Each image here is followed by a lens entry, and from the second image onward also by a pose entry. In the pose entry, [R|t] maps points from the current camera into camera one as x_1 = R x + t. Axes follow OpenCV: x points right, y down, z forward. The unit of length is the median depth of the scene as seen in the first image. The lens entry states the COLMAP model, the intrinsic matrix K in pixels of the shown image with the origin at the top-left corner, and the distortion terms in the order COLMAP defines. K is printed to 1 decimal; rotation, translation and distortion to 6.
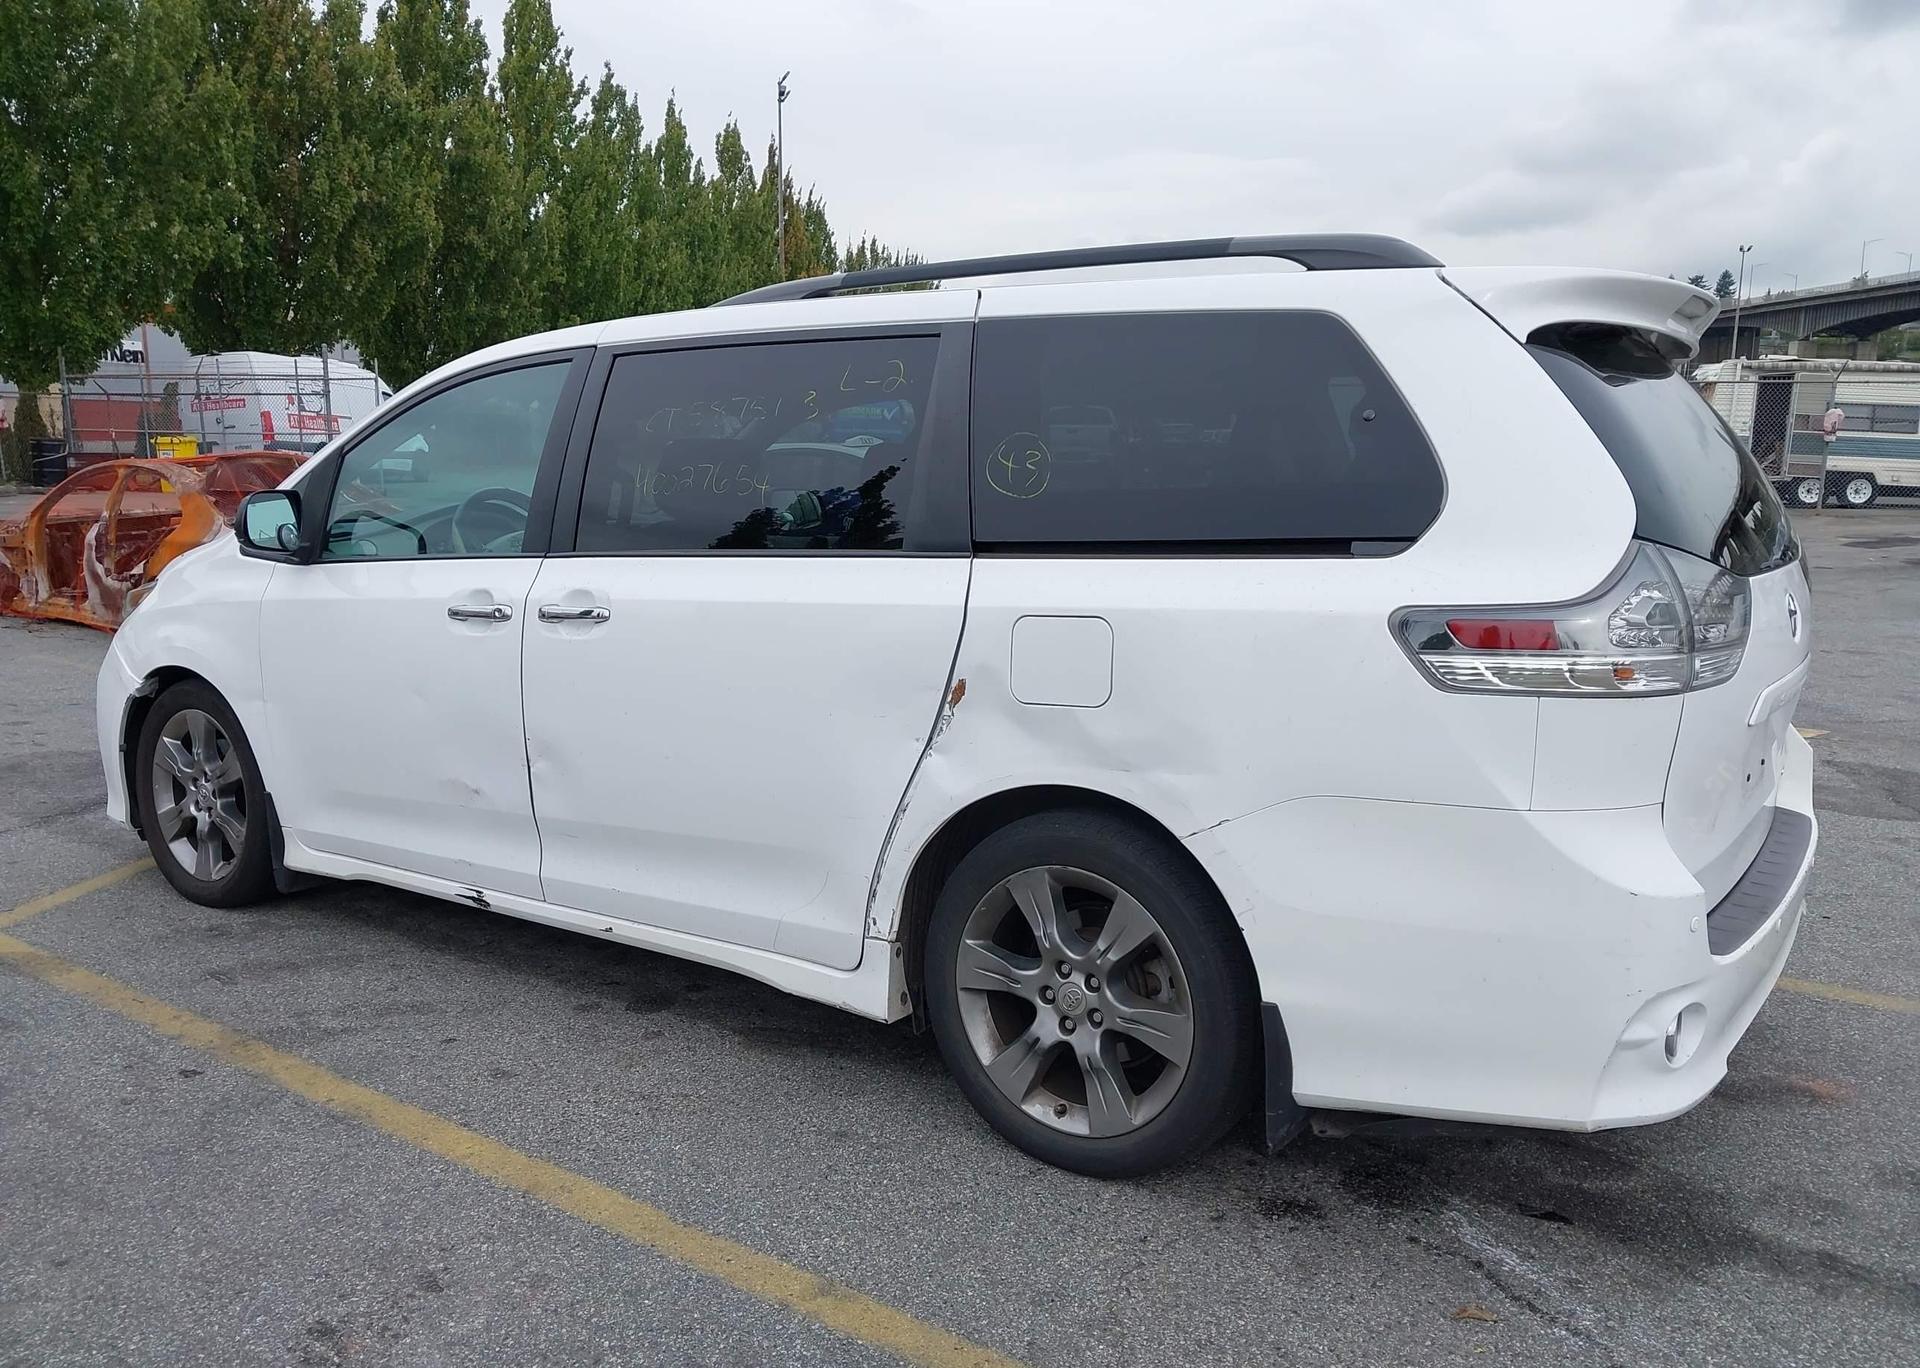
lens RADIAL K [[1521.1, 0, 946.2], [0, 1521.1, 703.6], [0, 0, 1]] dist [0.024379, -0.022724]
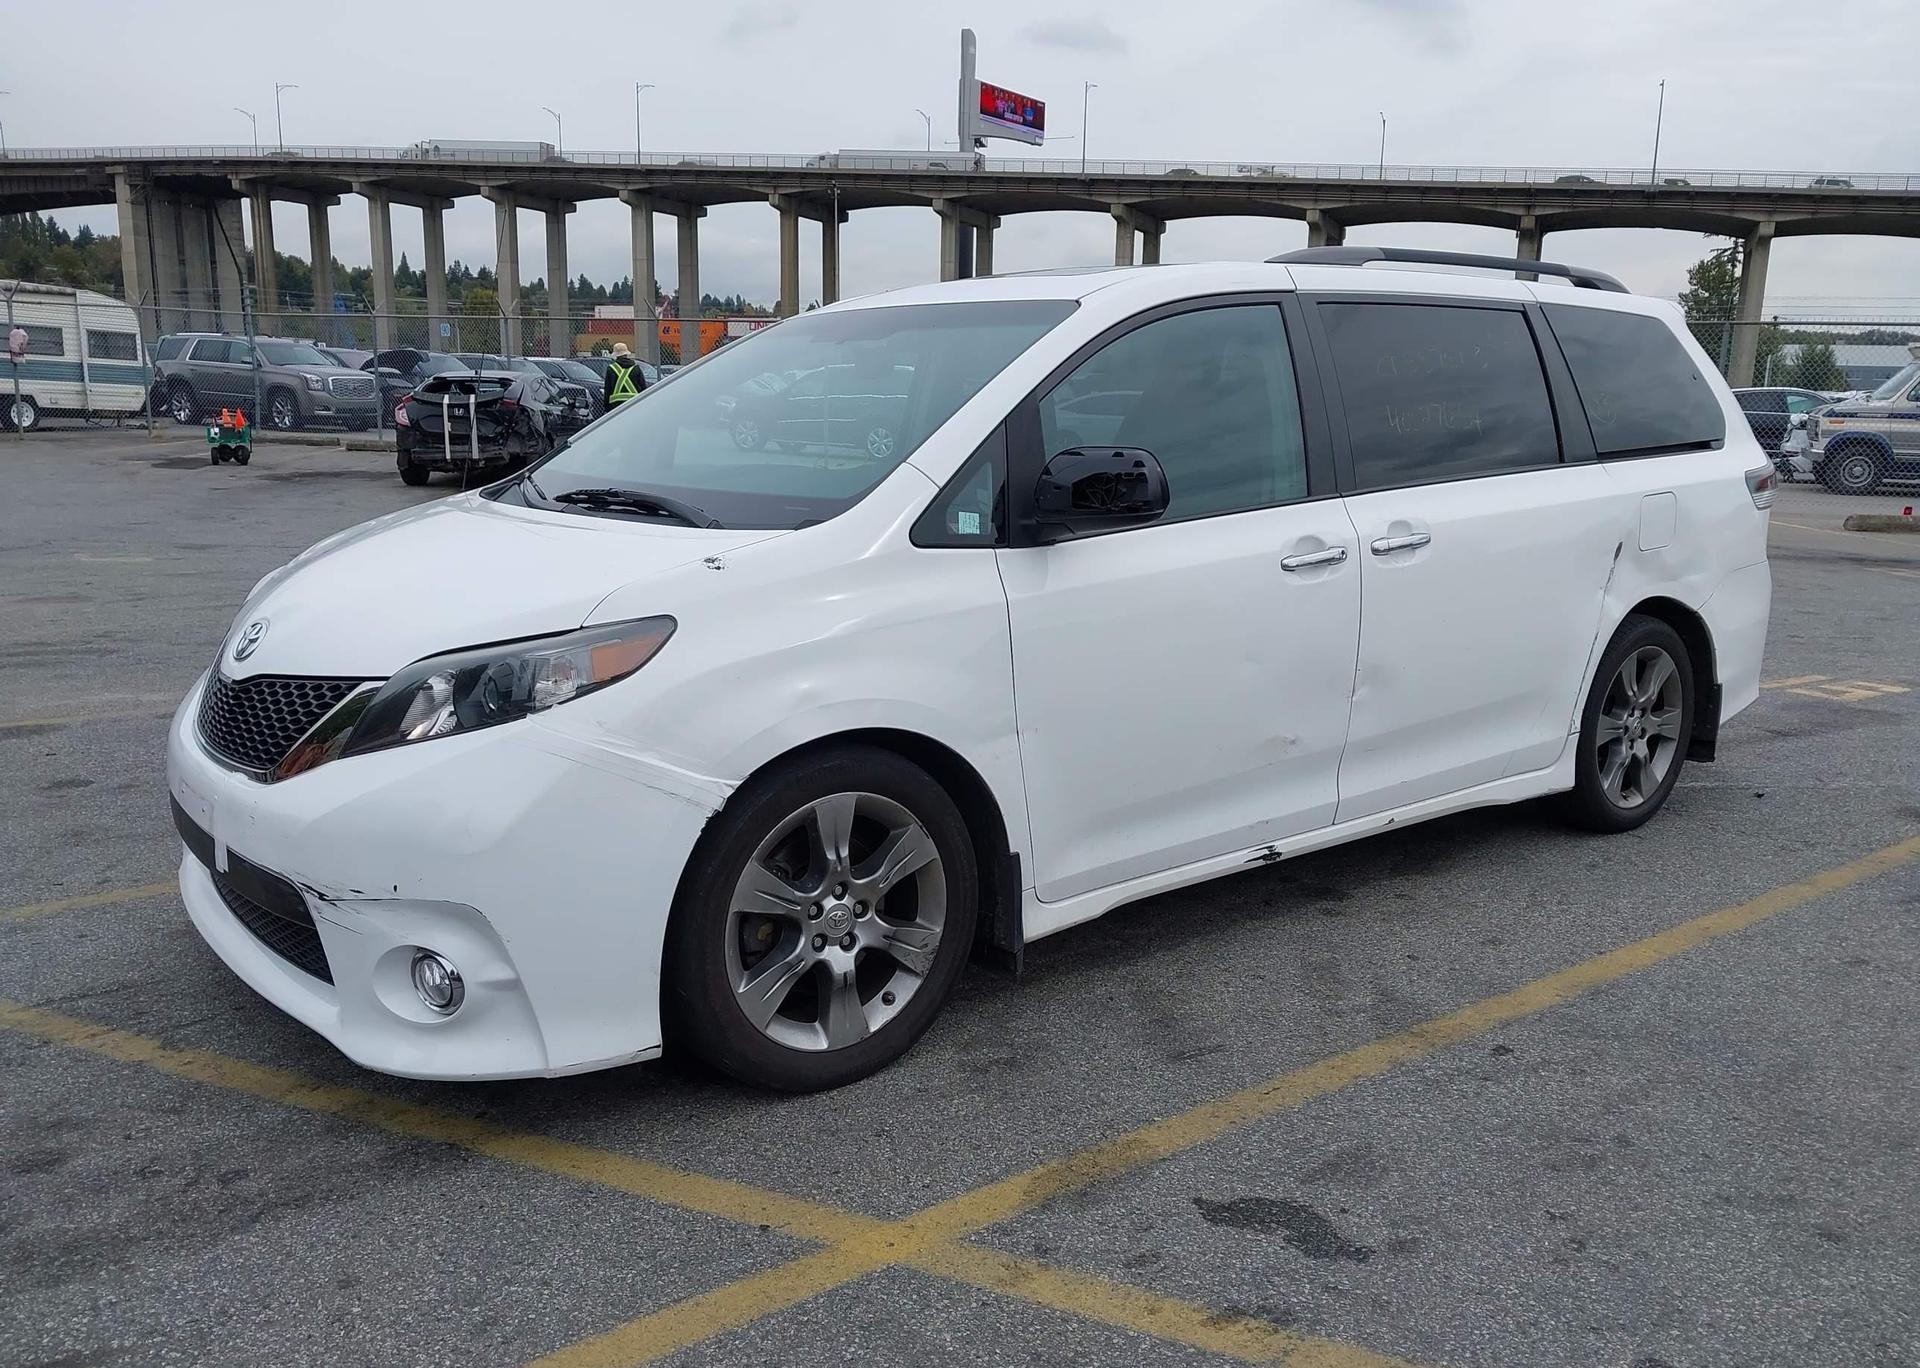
lens RADIAL K [[1521.1, 0, 970.7], [0, 1521.1, 713.2], [0, 0, 1]] dist [0.024379, -0.022724]
pose [[0.286853, -0.199488, 0.936974, -1.572220], [0.145757, 0.975779, 0.163127, -0.185026], [-0.946821, 0.089777, 0.308982, 1.087580]]
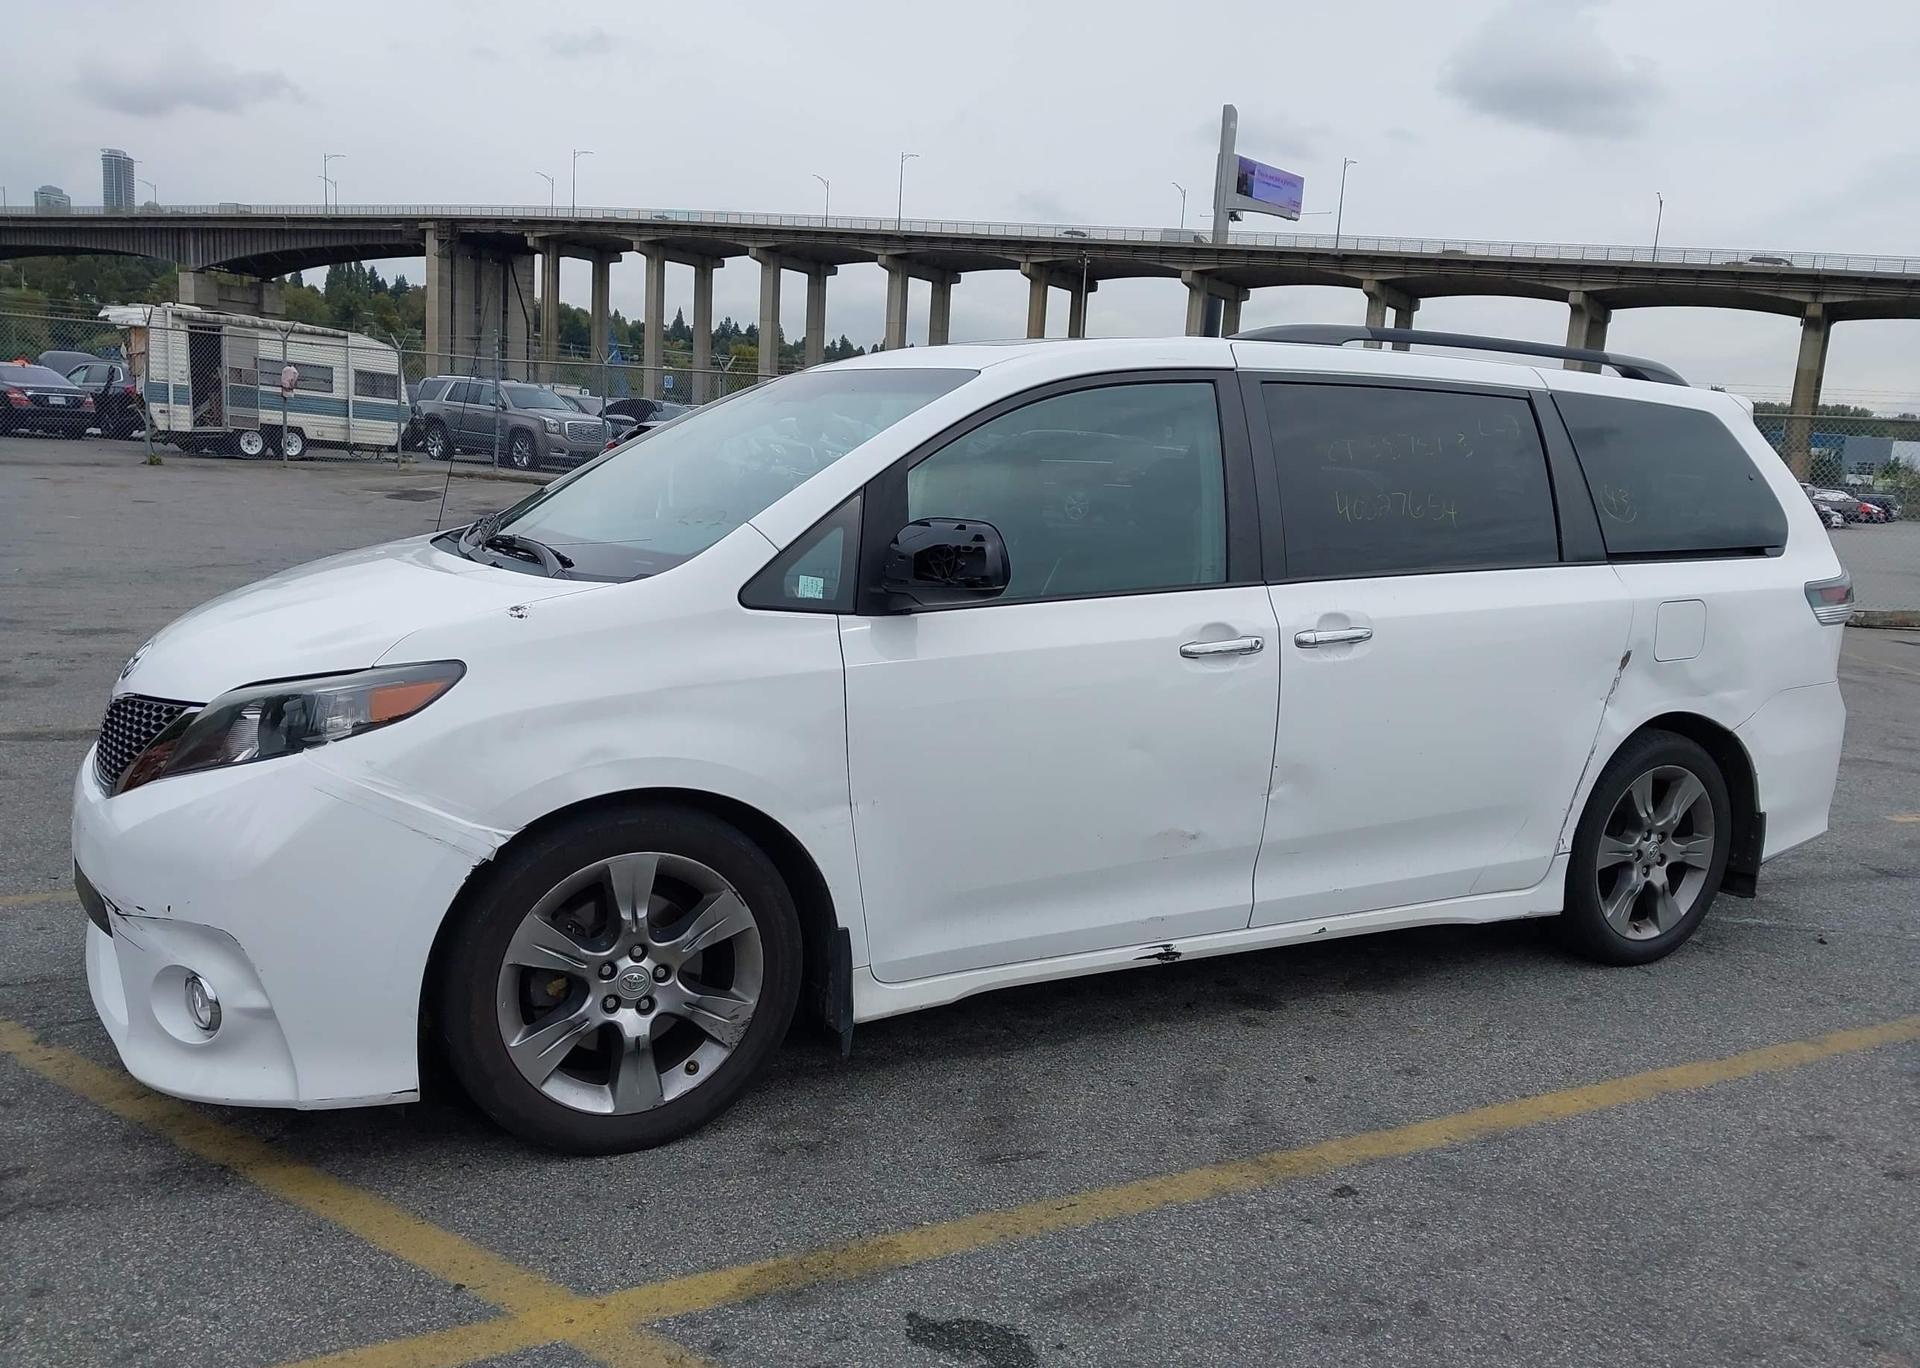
lens RADIAL K [[1521.1, 0, 969.7], [0, 1521.1, 710.5], [0, 0, 1]] dist [0.024379, -0.022724]
pose [[0.434161, -0.134101, 0.890798, -1.452152], [0.094267, 0.990192, 0.103120, -0.157176], [-0.895890, 0.039202, 0.442544, 0.862467]]
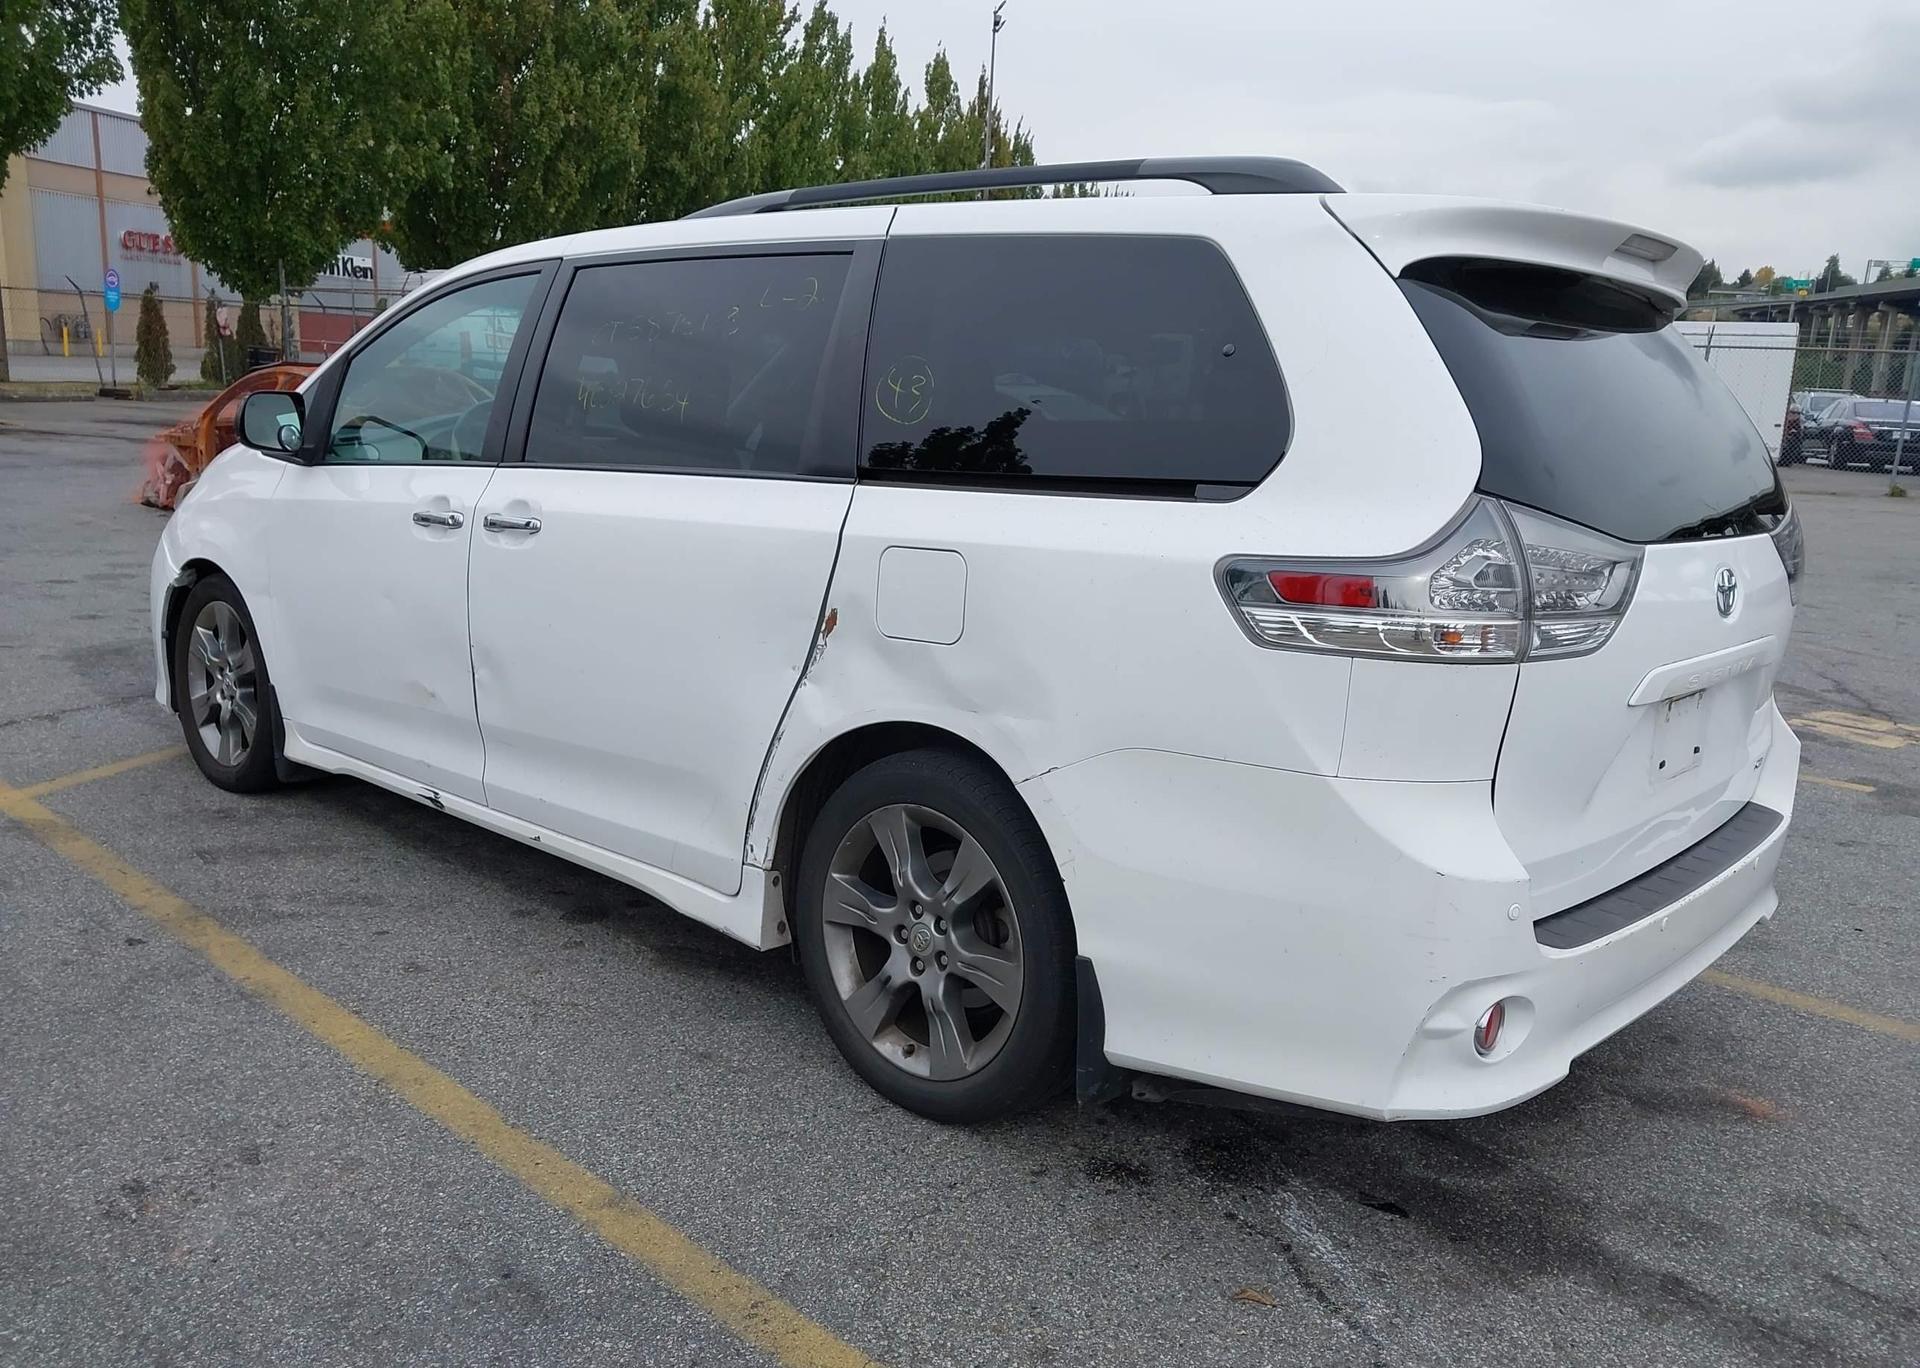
lens RADIAL K [[1521.1, 0, 949.9], [0, 1521.1, 719.1], [0, 0, 1]] dist [0.024379, -0.022724]
pose [[0.990673, 0.067434, -0.118408, 0.192580], [-0.061884, 0.996833, 0.049943, 0.001443], [0.121401, -0.042149, 0.991708, 0.031656]]
